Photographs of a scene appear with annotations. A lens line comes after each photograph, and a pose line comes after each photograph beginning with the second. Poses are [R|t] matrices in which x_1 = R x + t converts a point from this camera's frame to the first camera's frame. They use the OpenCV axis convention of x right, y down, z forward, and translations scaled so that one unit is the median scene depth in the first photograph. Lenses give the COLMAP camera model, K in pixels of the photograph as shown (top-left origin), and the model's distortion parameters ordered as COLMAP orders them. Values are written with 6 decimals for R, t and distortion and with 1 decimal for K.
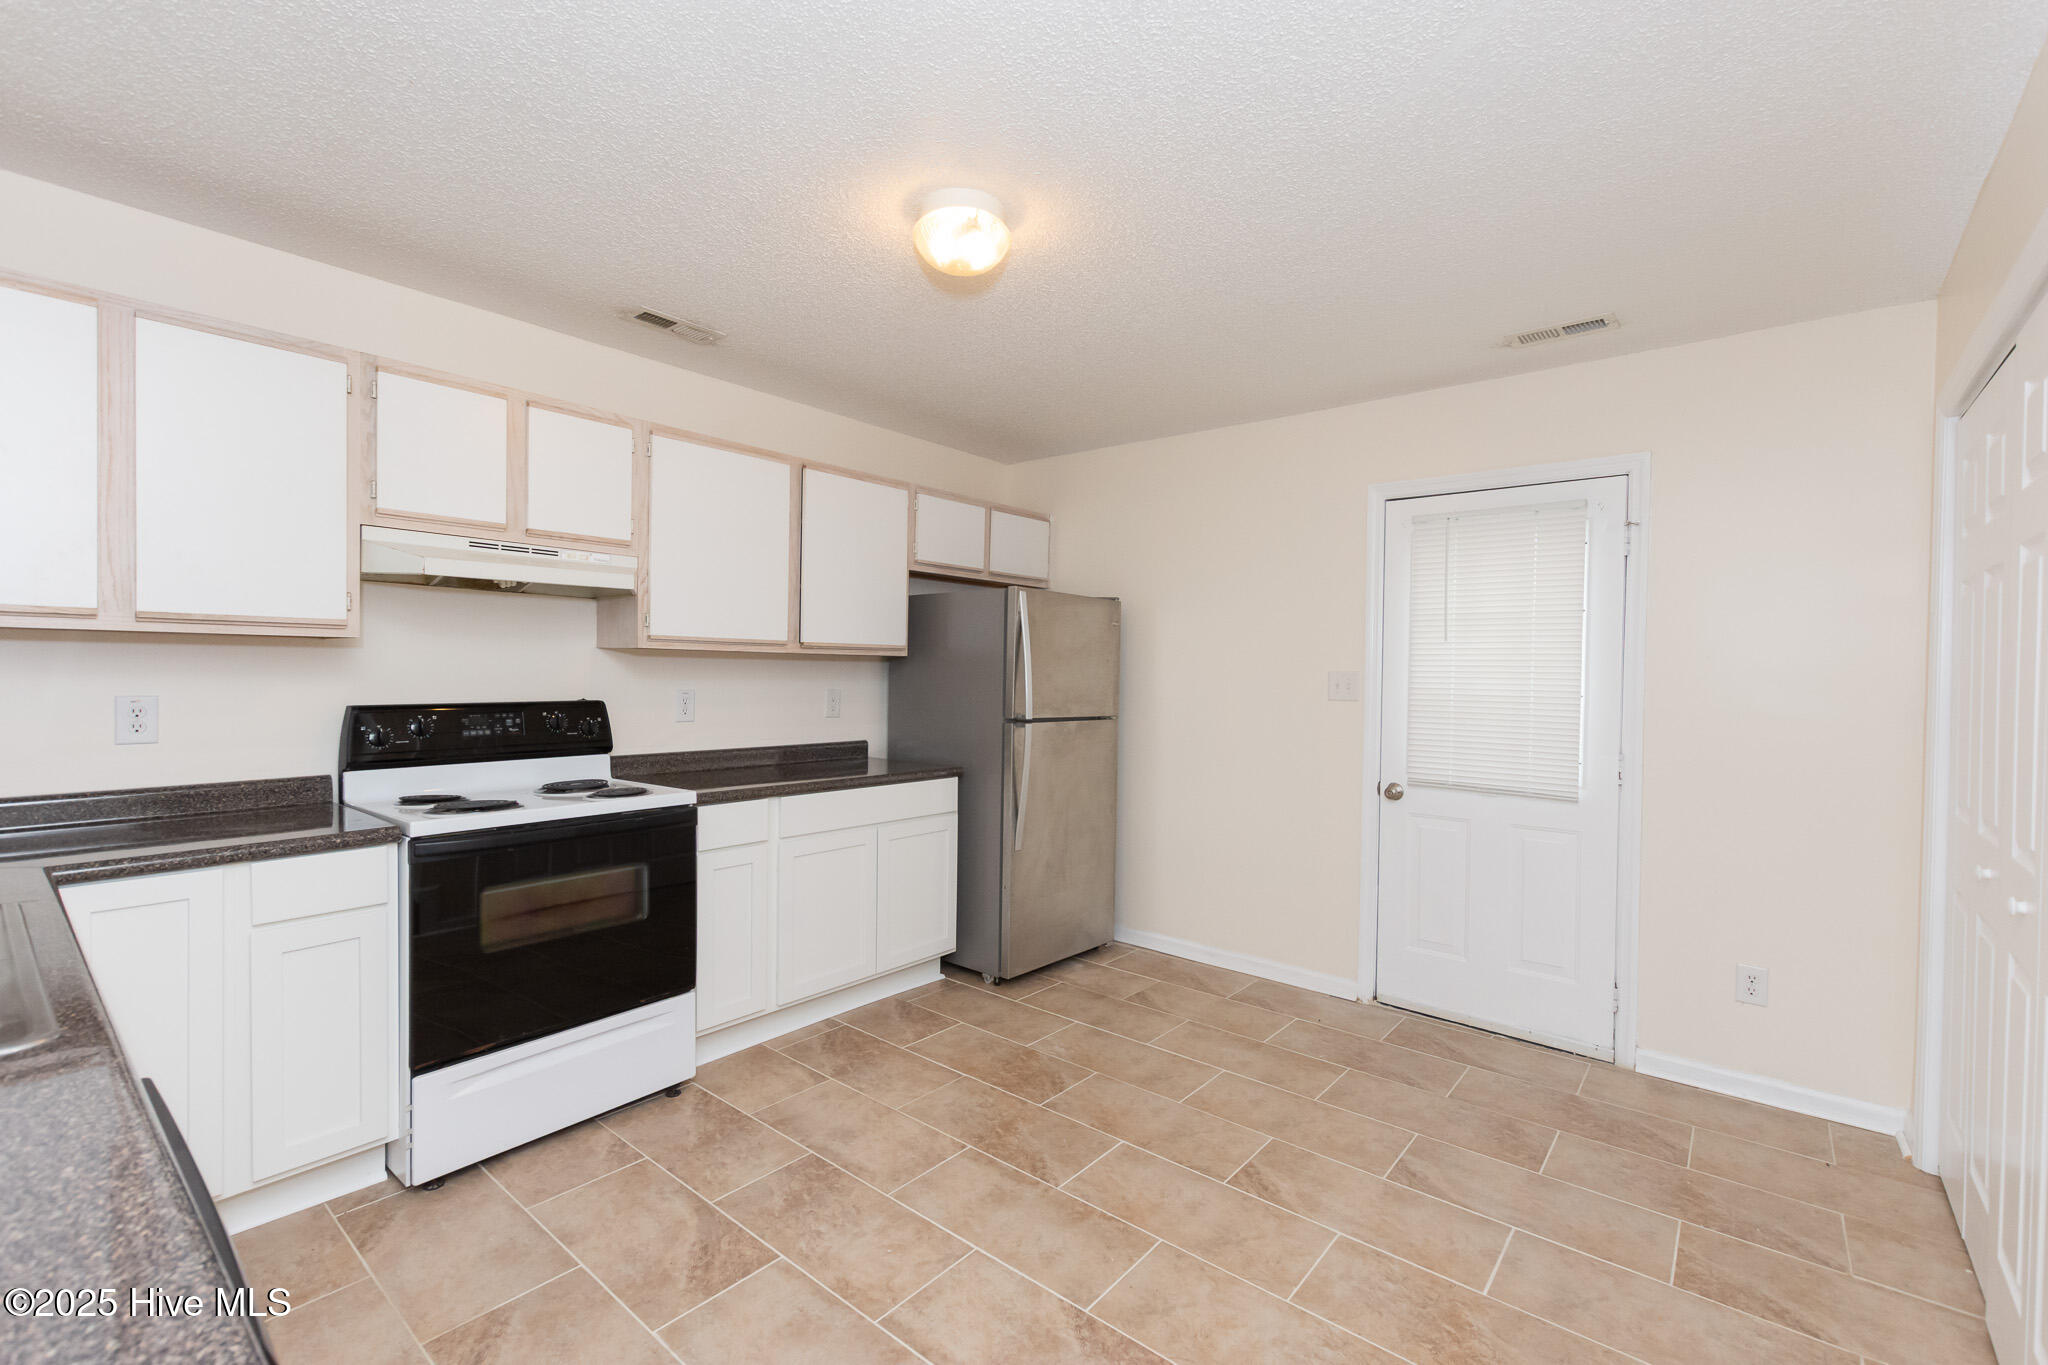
lens RADIAL K [[889.5, 0, 1034.8], [0, 889.5, 682.7], [0, 0, 1]] dist [0.008186, -0.002526]
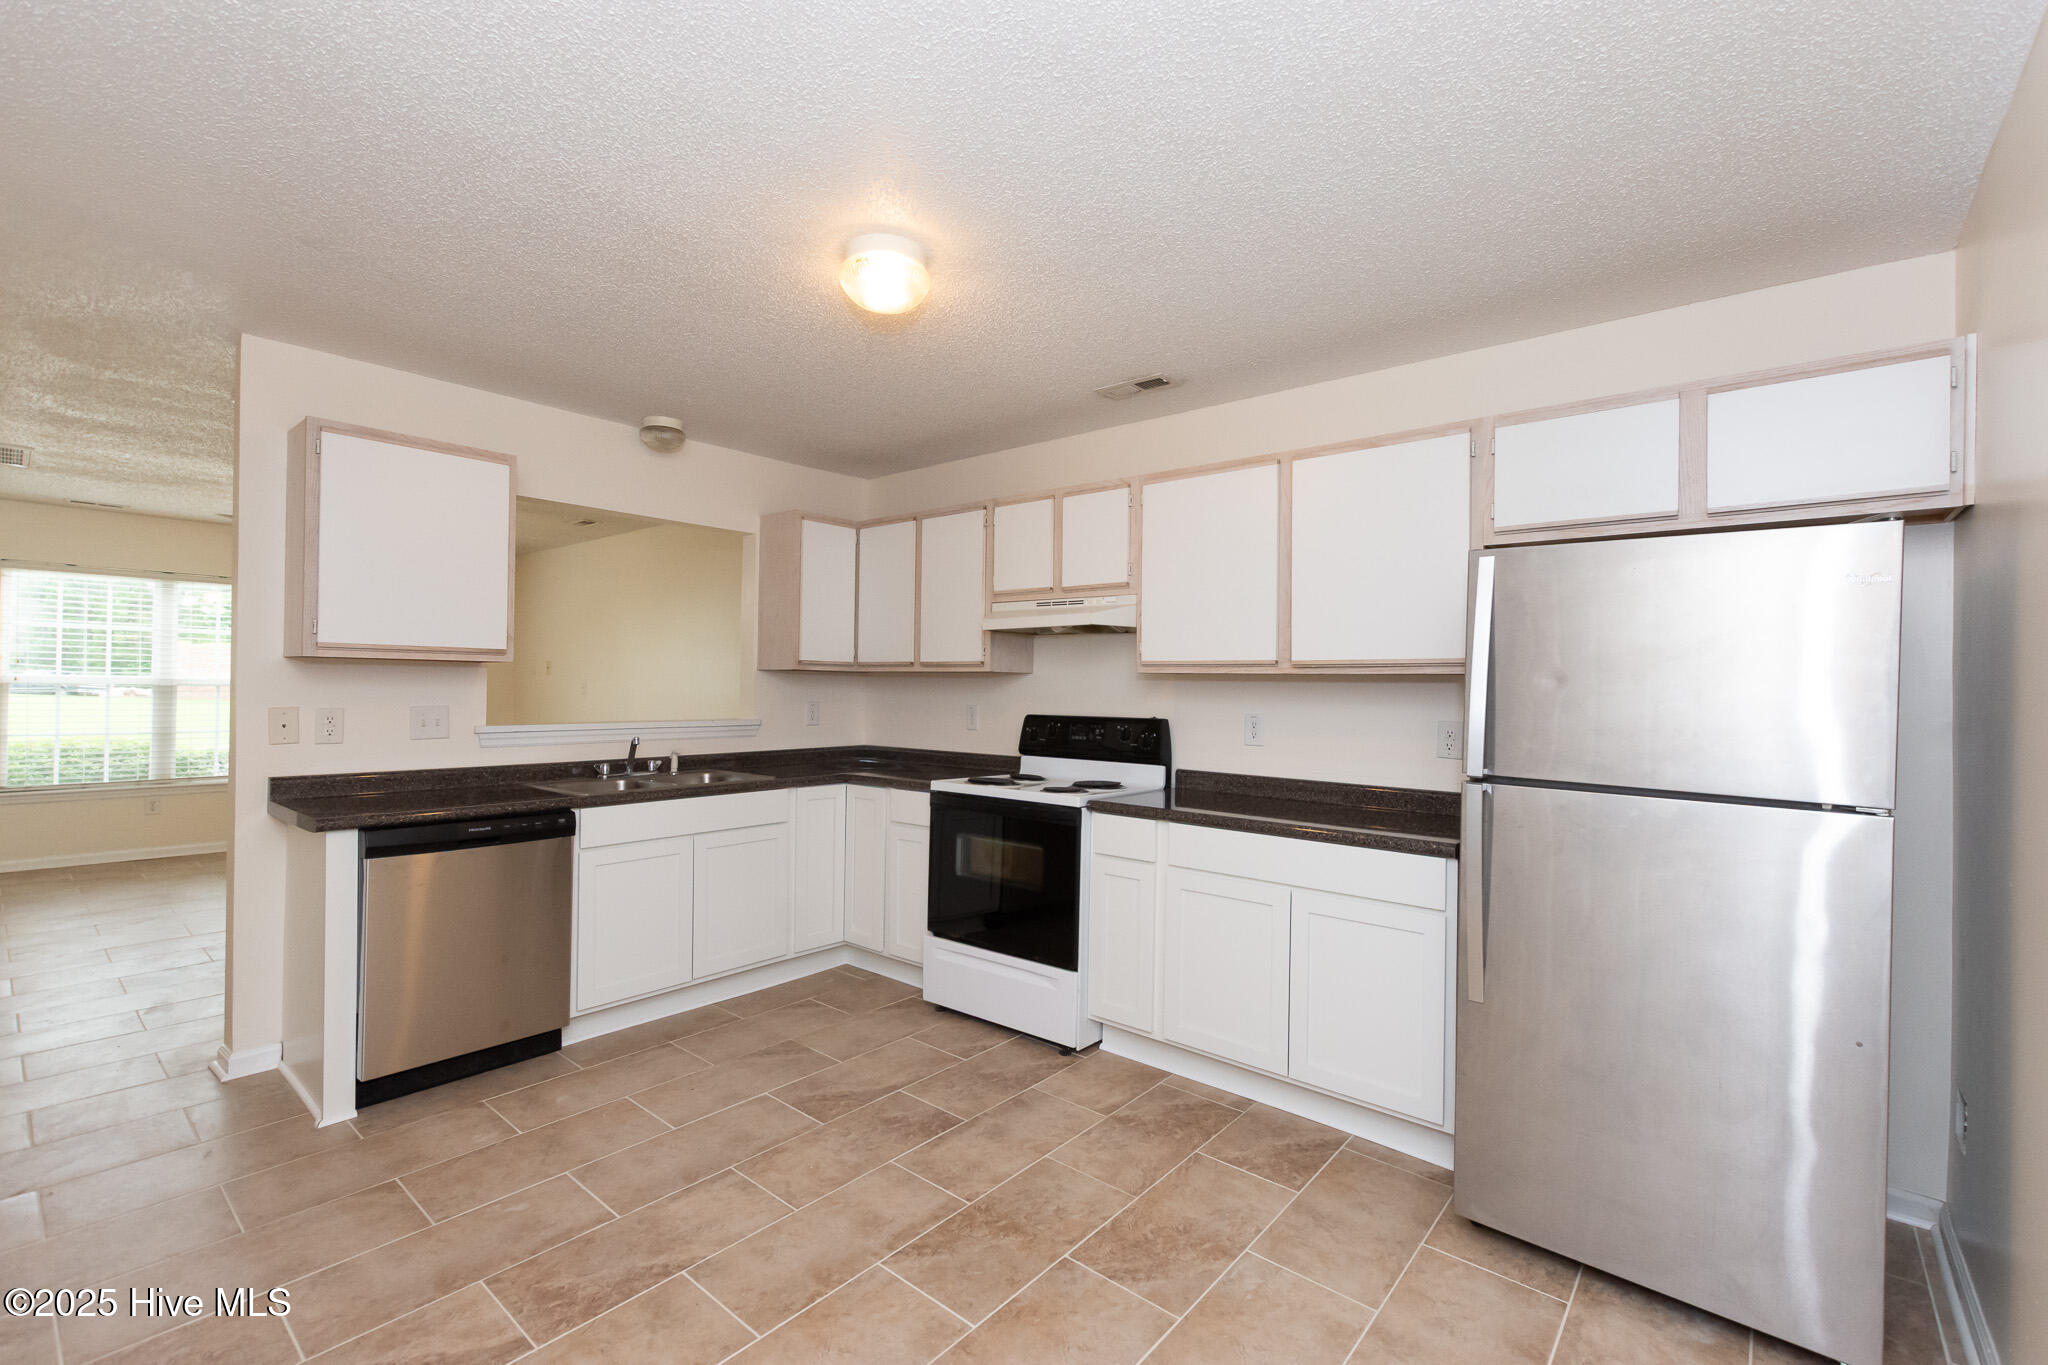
lens RADIAL K [[889.5, 0, 1017.6], [0, 889.5, 682.0], [0, 0, 1]] dist [0.008186, -0.002526]
pose [[-0.023321, -0.019414, -0.999540, 0.871859], [-0.029407, 0.999392, -0.018725, -0.001515], [0.999295, 0.028957, -0.023878, 1.076089]]
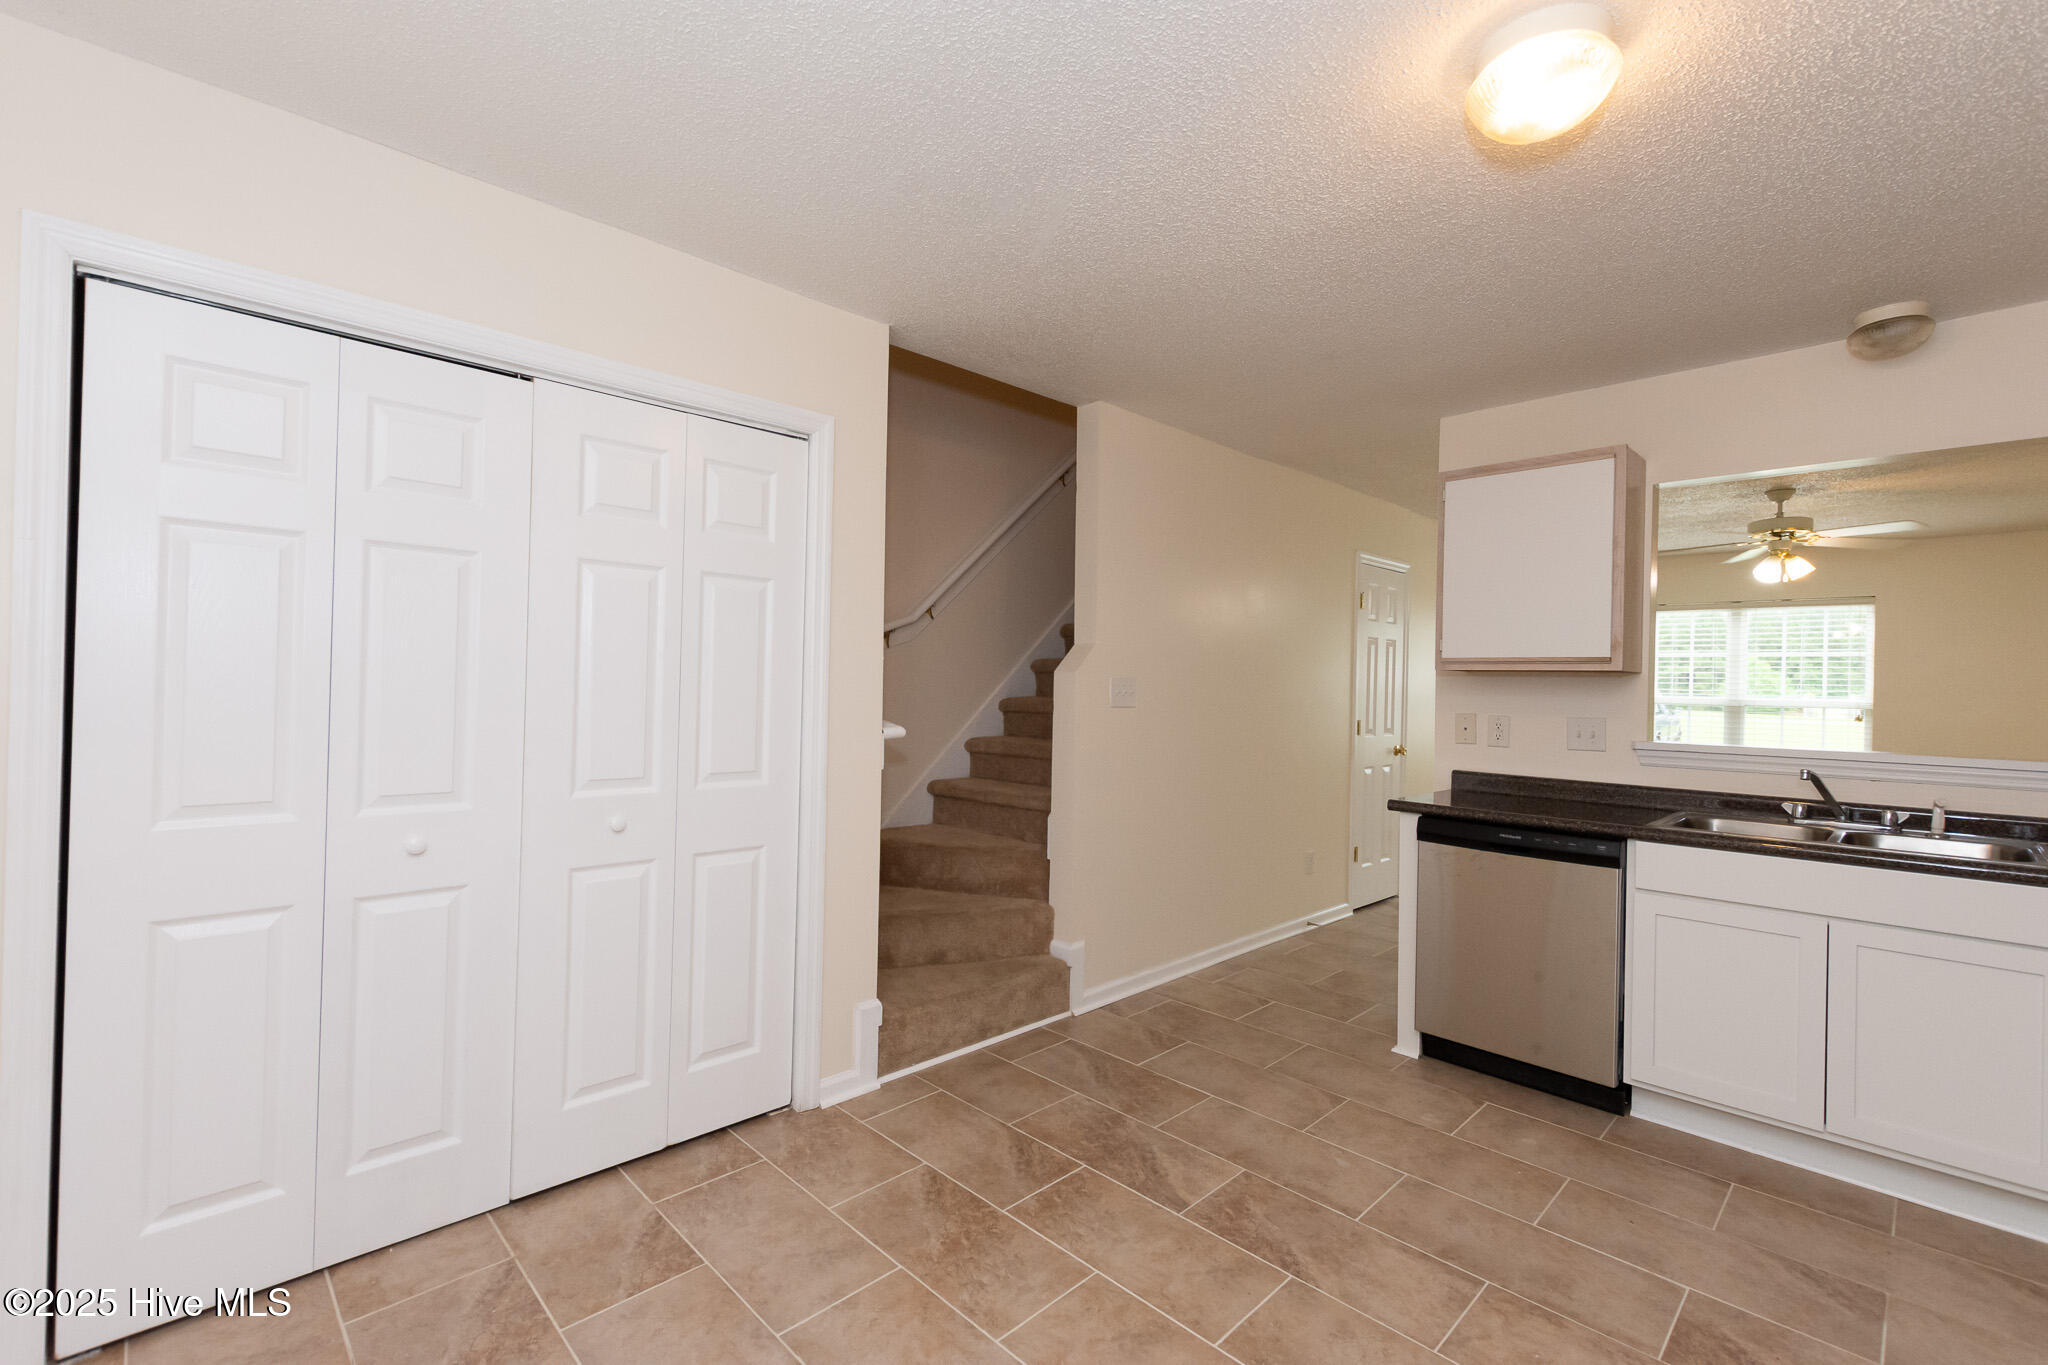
lens RADIAL K [[889.5, 0, 1030.8], [0, 889.5, 683.9], [0, 0, 1]] dist [0.008186, -0.002526]
pose [[-0.993471, -0.034944, 0.108605, 0.210830], [-0.033183, 0.999288, 0.017978, -0.010975], [-0.109156, 0.014257, -0.993922, 1.592594]]
